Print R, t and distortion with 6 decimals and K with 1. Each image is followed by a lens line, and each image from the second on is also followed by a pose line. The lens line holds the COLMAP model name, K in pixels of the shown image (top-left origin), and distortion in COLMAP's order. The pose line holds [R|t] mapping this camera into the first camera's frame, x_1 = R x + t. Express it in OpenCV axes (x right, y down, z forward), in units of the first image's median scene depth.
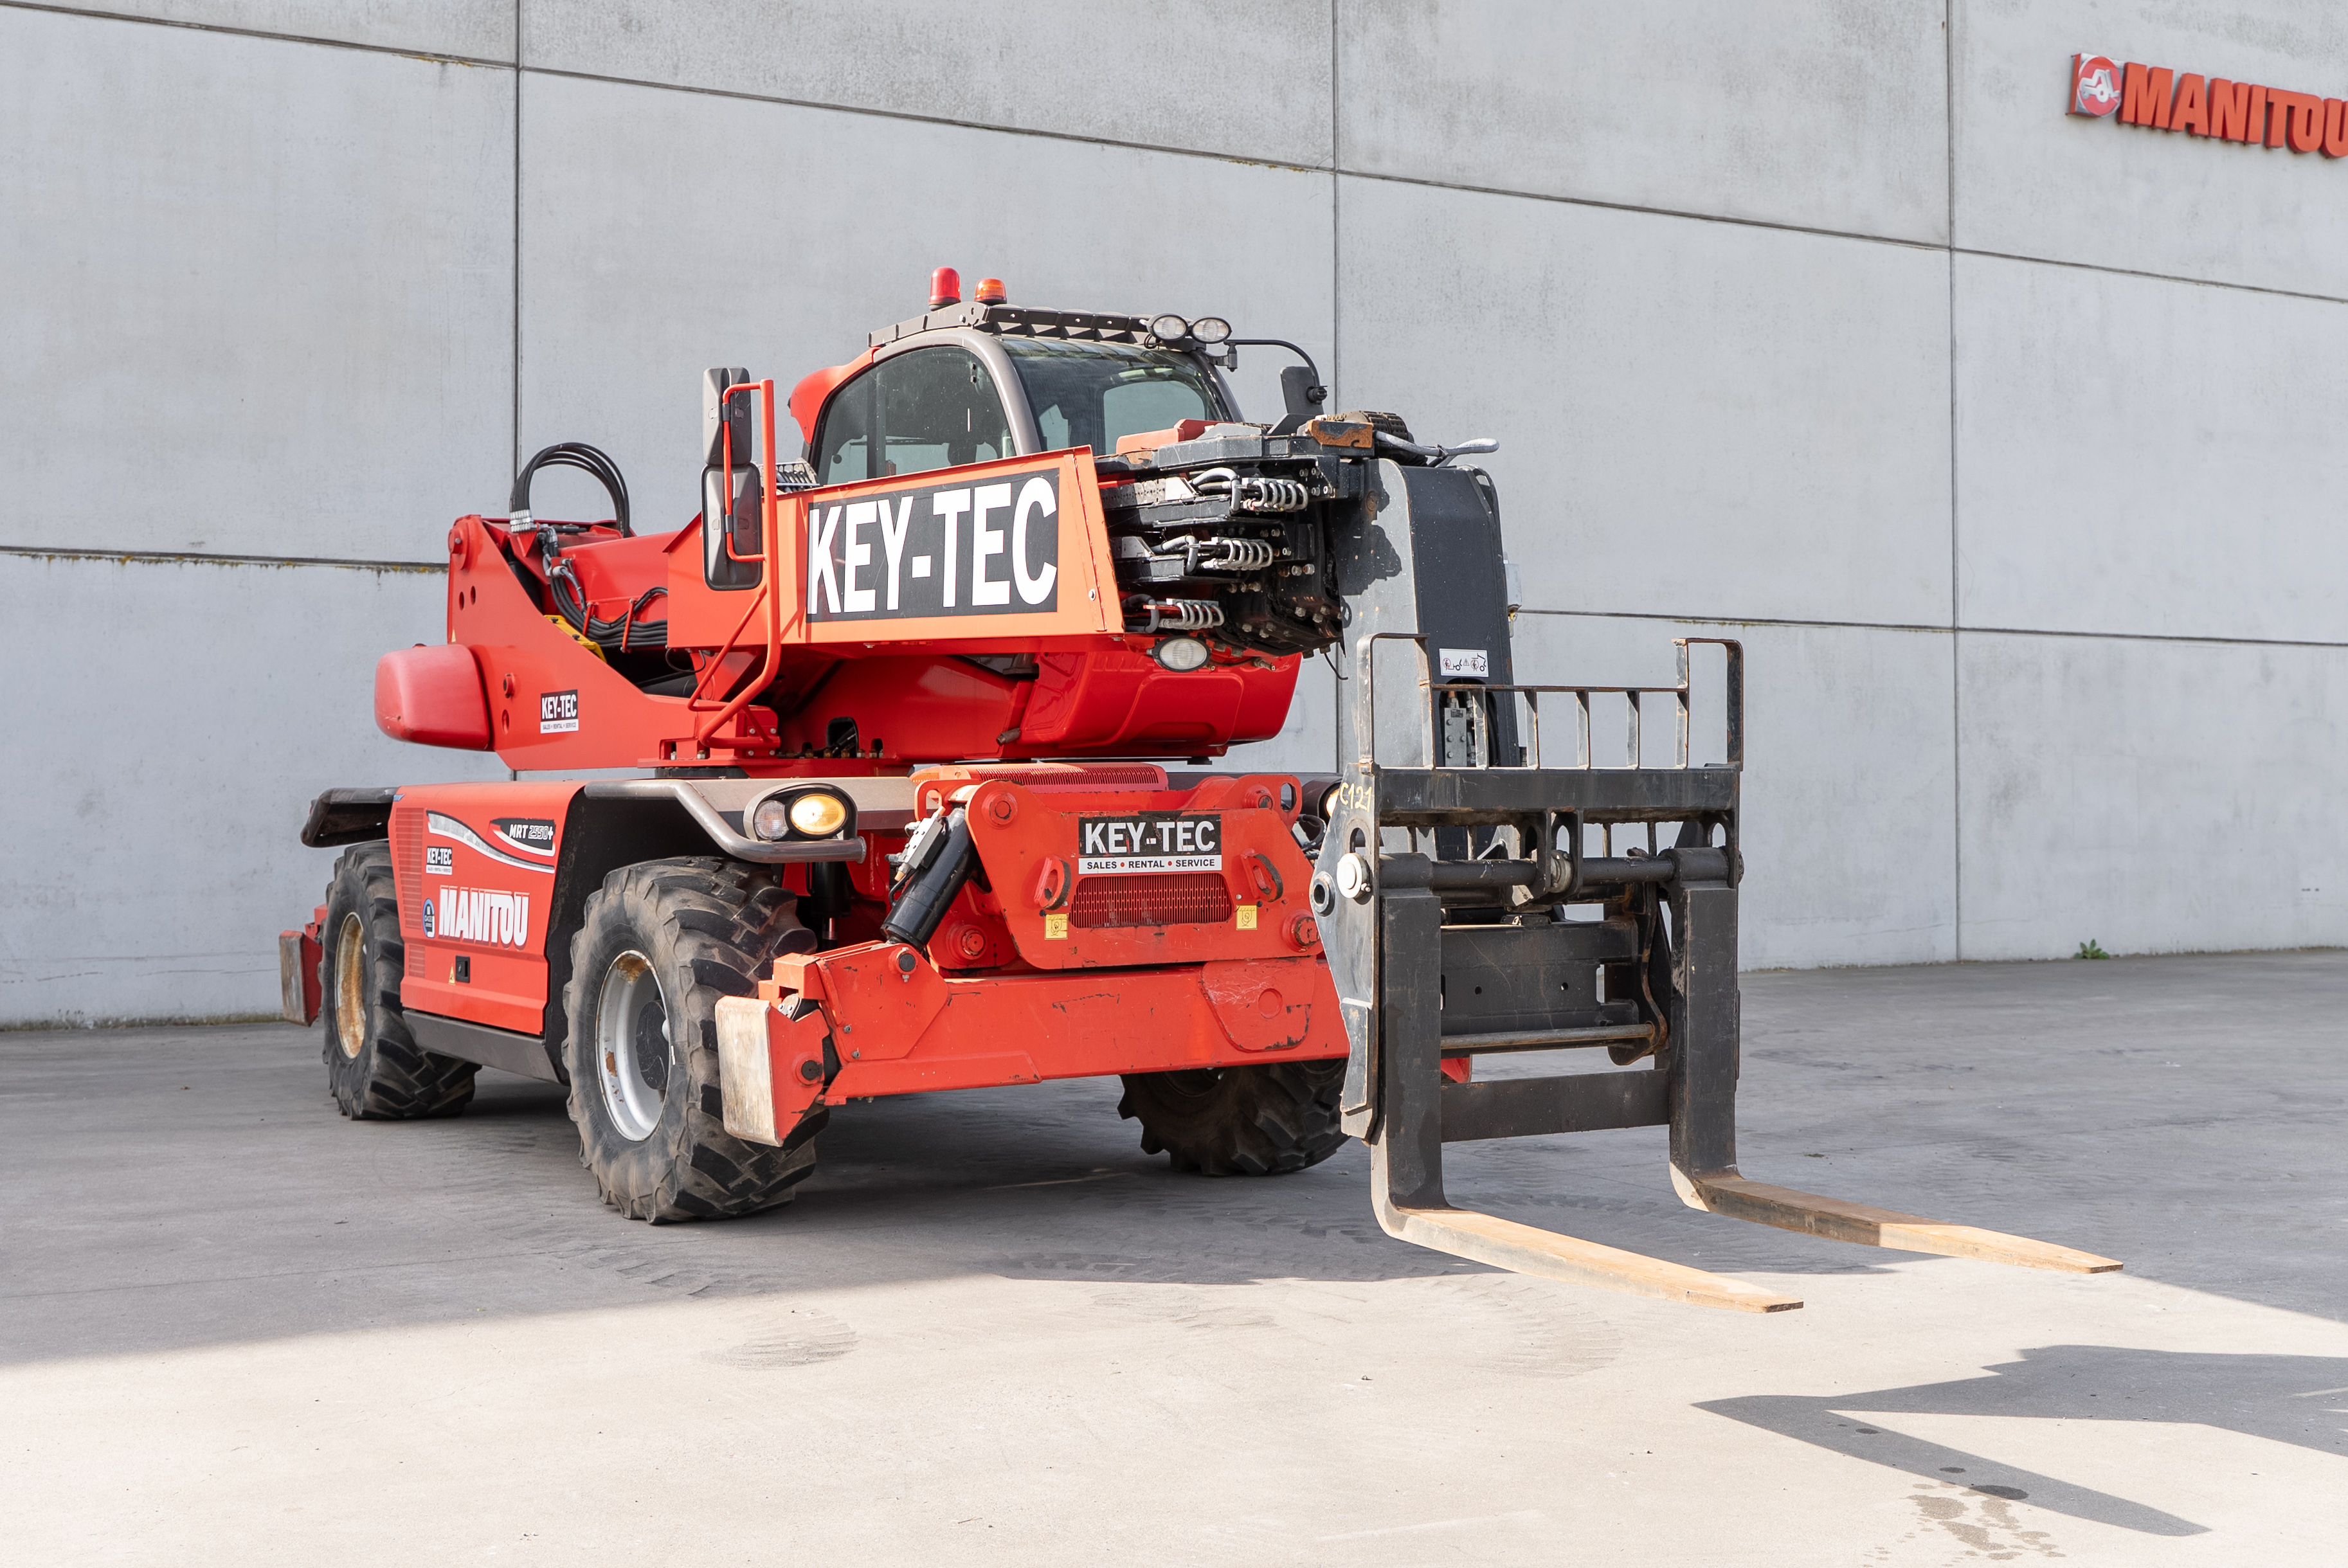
lens RADIAL K [[2801.0, 0, 1088.2], [0, 2801.0, 723.4], [0, 0, 1]] dist [-0.011629, -0.016713]
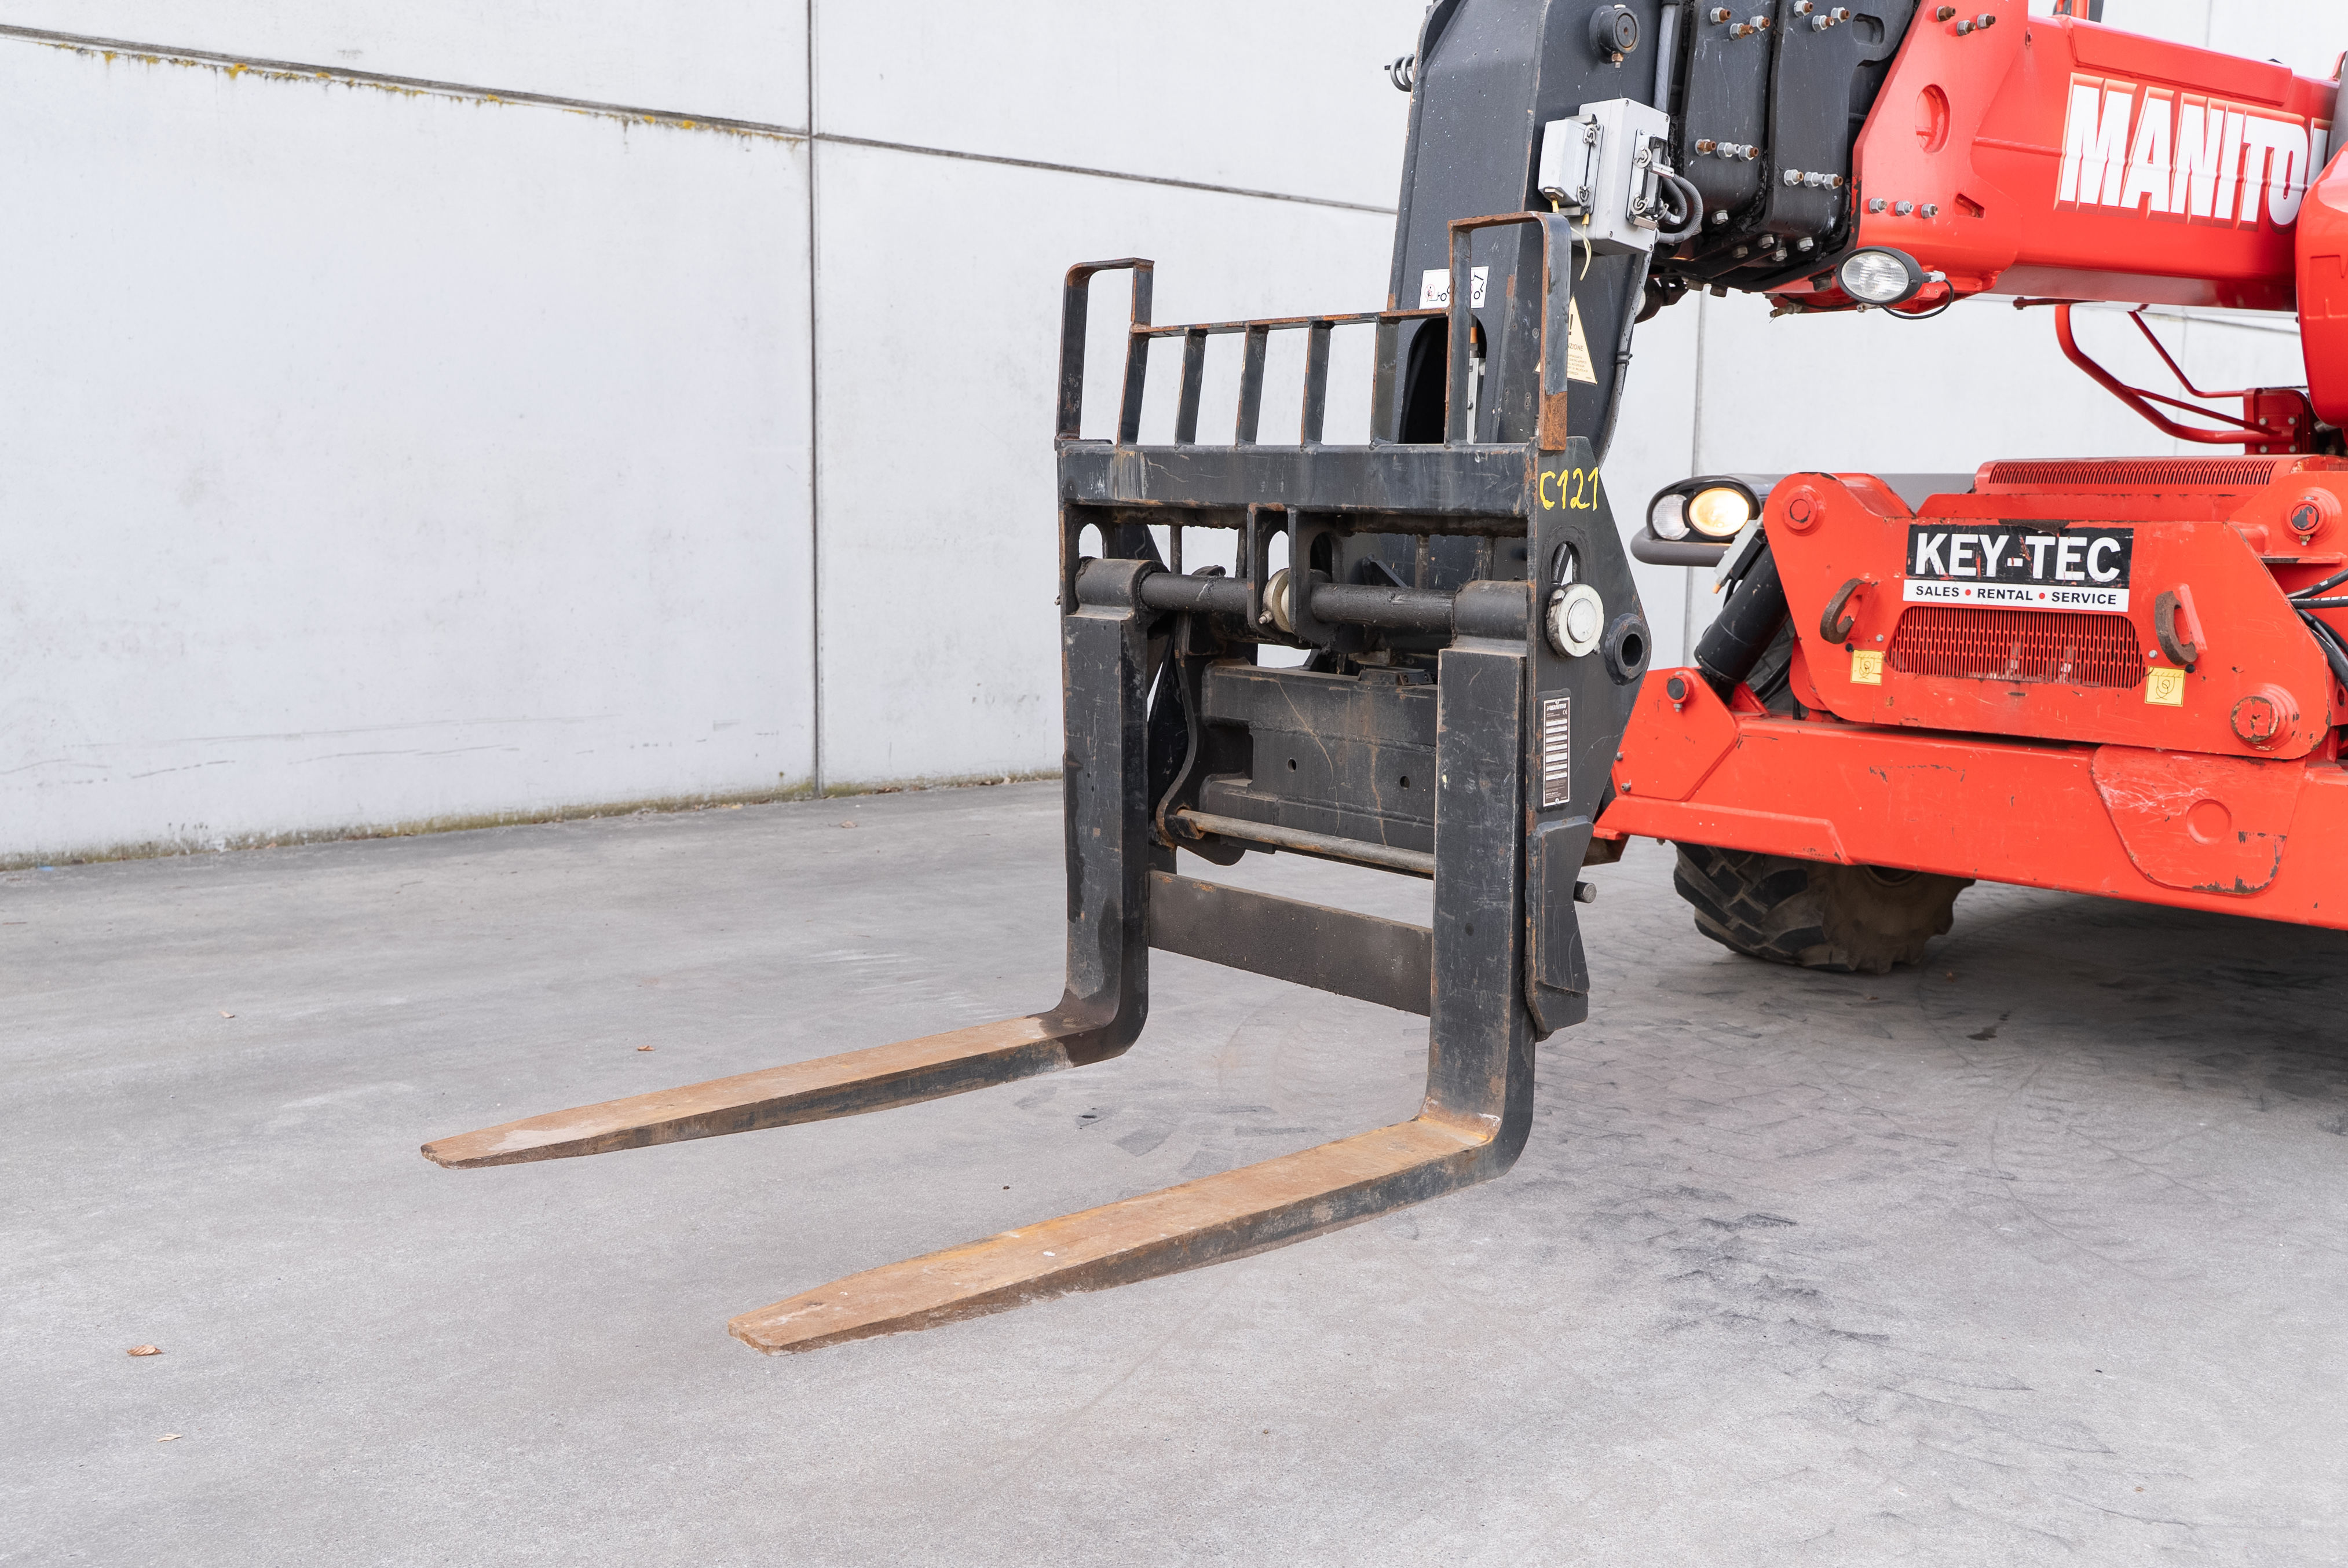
lens RADIAL K [[2254.0, 0, 1139.8], [0, 2254.0, 834.4], [0, 0, 1]] dist [-0.010624, 0.001314]
pose [[0.206635, 0.159958, -0.965254, 0.361535], [0.006461, 0.986301, 0.164829, 0.009849], [0.978397, -0.040296, 0.202770, 0.447049]]
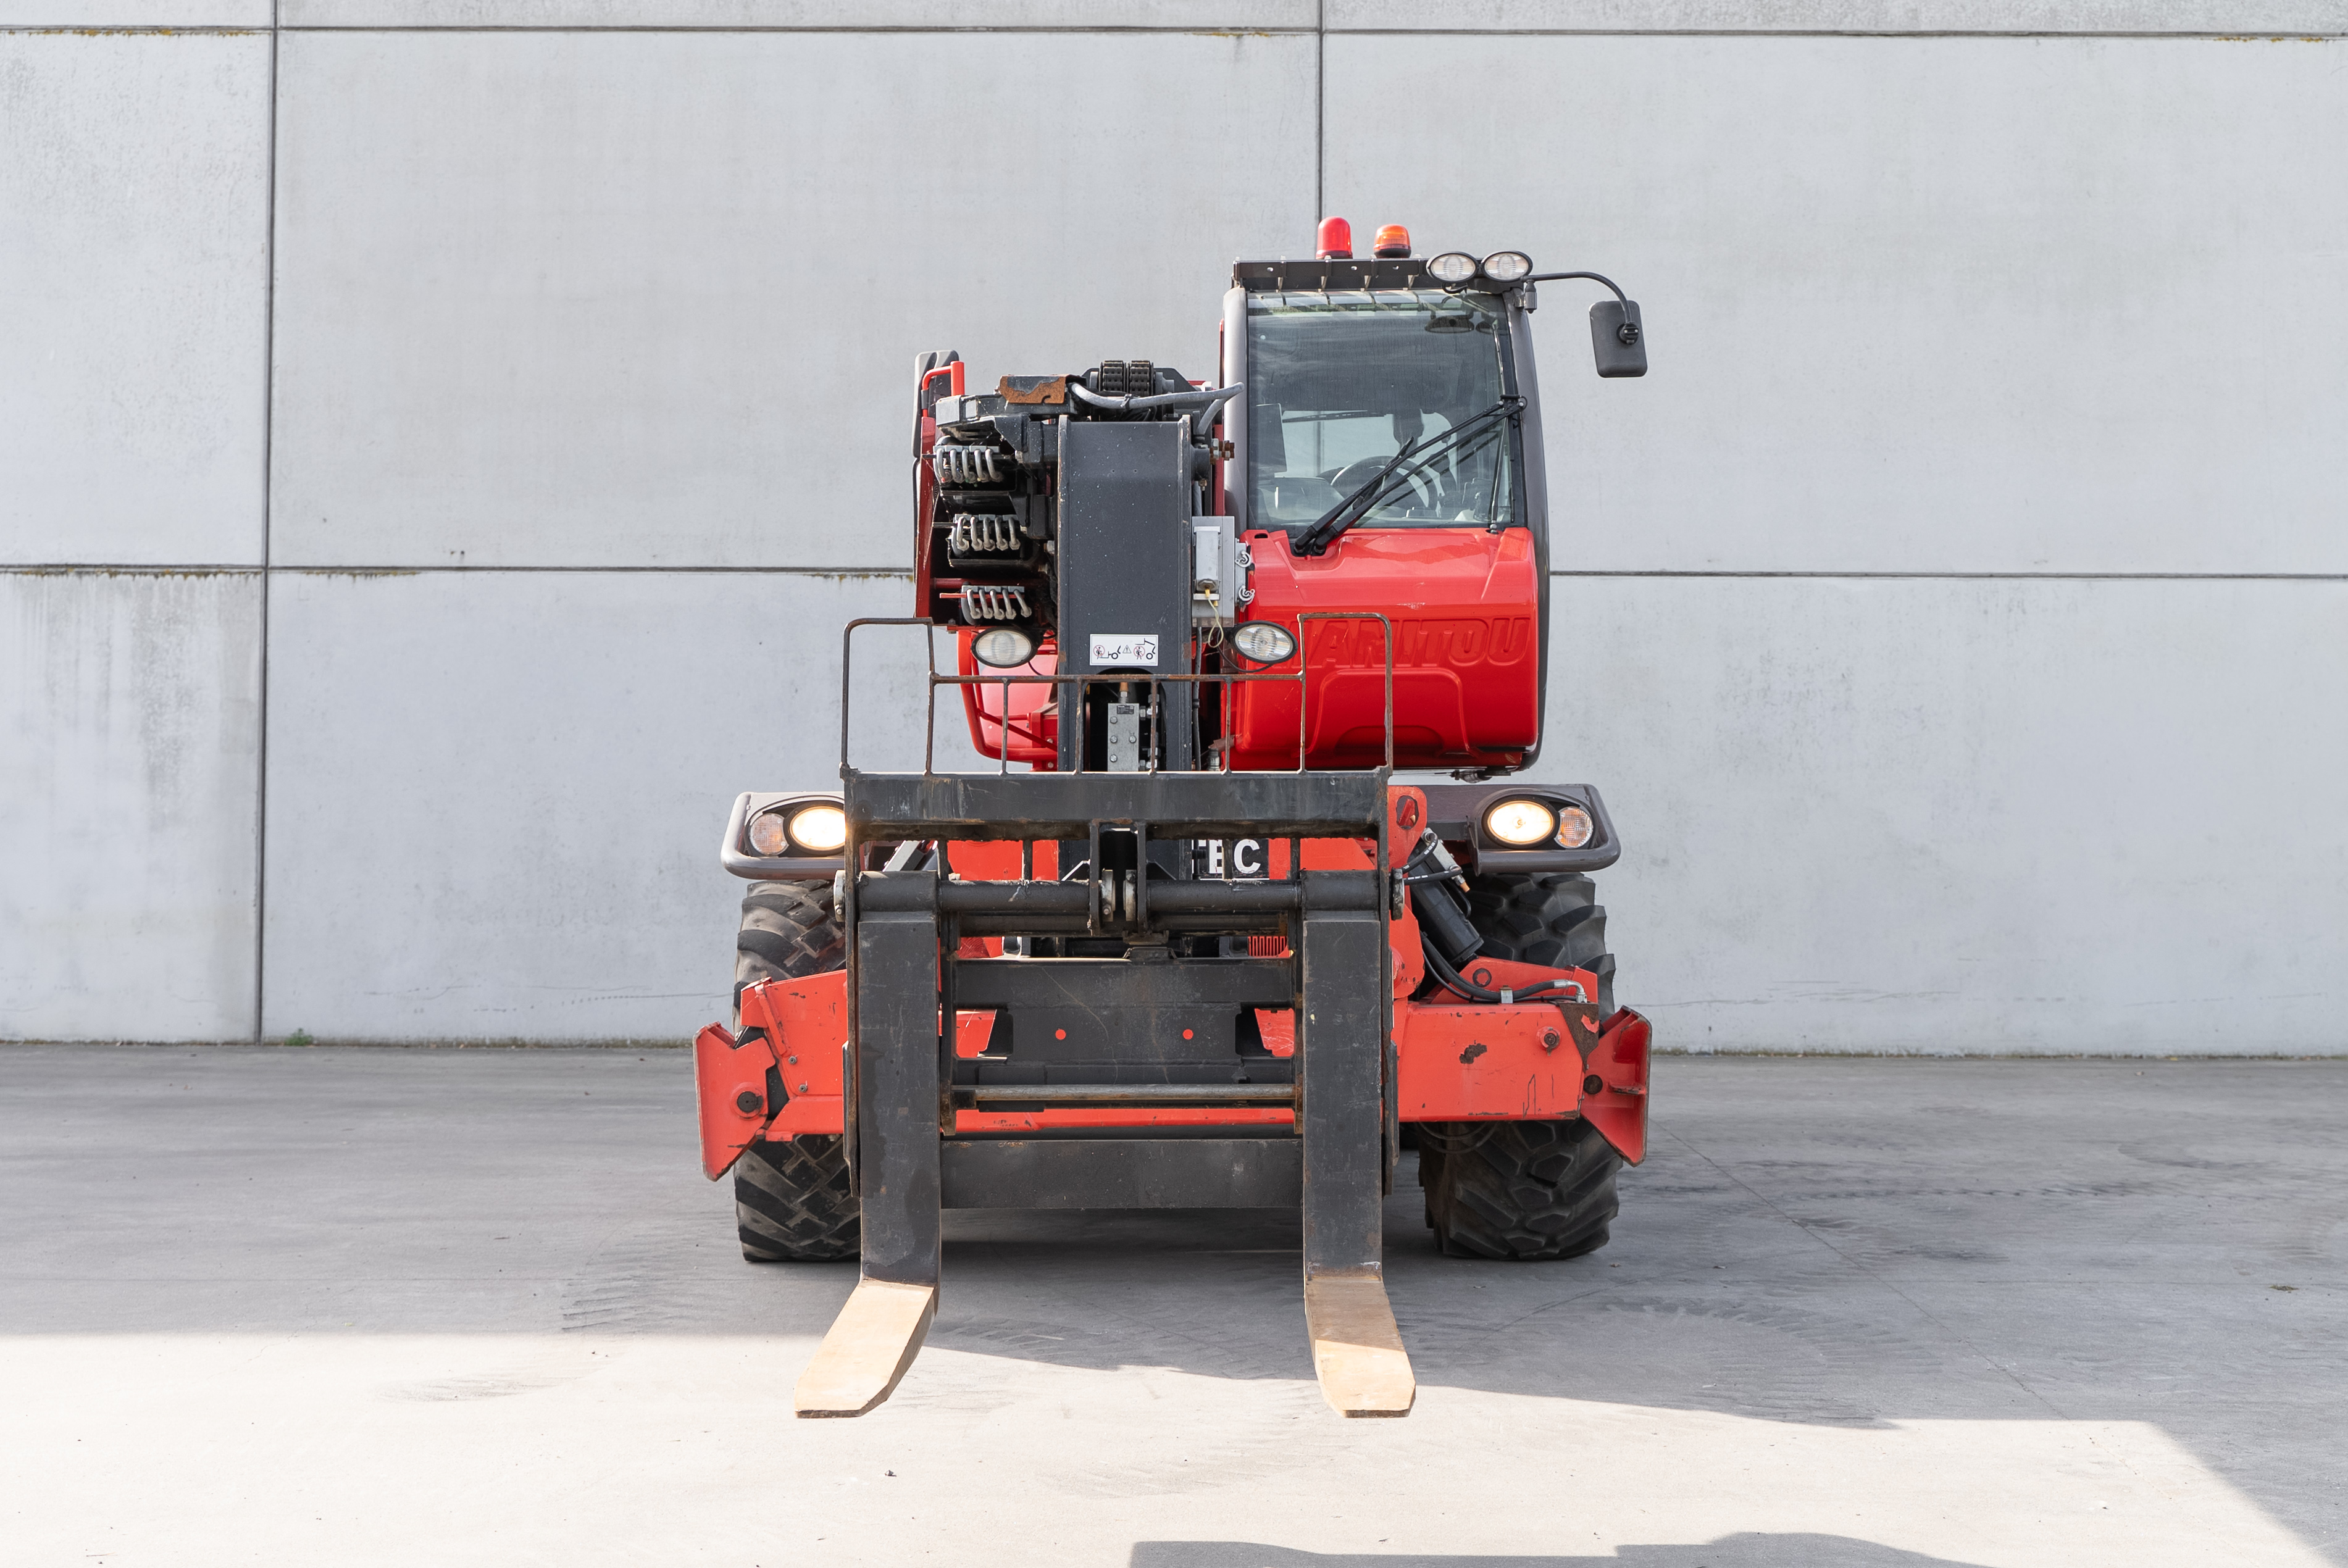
lens RADIAL K [[3111.4, 0, 1204.7], [0, 3111.4, 723.2], [0, 0, 1]] dist [-0.003012, -0.025388]
pose [[0.879773, -0.012459, -0.475231, 0.332253], [0.009393, 0.999917, -0.008827, 0.005050], [0.475301, 0.003302, 0.879817, 0.099342]]
